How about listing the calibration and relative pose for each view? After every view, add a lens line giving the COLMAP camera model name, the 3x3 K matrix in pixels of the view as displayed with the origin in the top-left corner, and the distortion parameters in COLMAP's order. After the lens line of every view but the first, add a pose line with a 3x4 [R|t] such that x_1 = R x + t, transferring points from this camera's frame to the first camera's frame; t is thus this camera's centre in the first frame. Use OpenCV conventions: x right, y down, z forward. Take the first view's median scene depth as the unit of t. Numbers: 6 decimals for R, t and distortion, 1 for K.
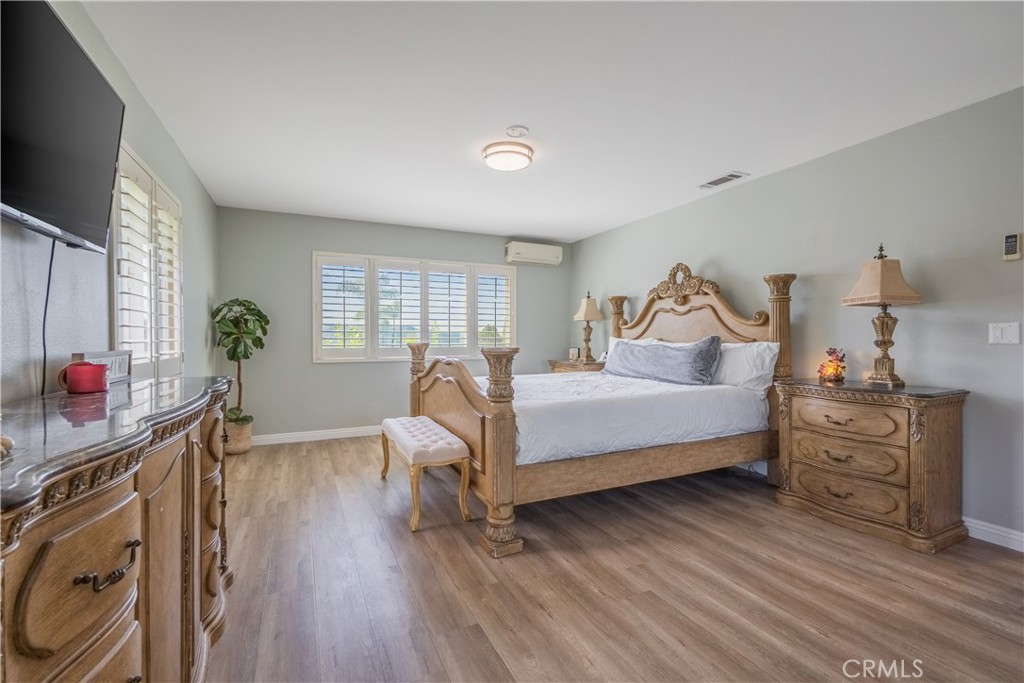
lens RADIAL K [[447.4, 0, 512.0], [0, 447.4, 341.5], [0, 0, 1]] dist [0.001198, 0.000057]
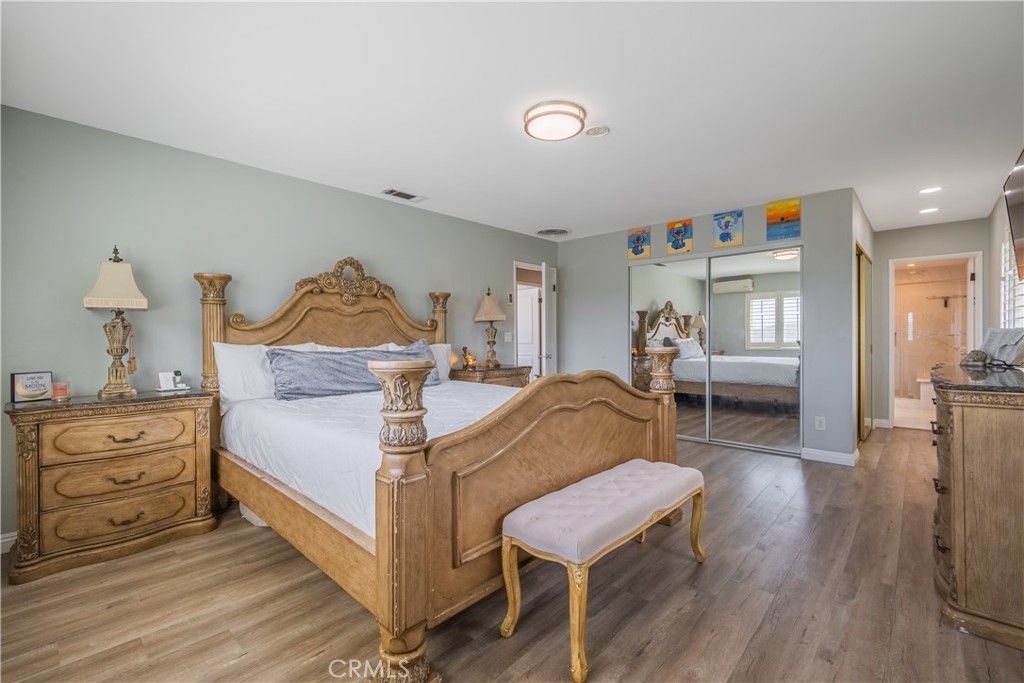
lens RADIAL K [[454.8, 0, 512.0], [0, 454.8, 341.5], [0, 0, 1]] dist [-0.081454, 0.000025]
pose [[-0.342025, -0.002315, 0.939688, -0.585053], [0.023614, 0.999660, 0.011058, -0.012565], [-0.939394, 0.025972, -0.341854, 1.038531]]
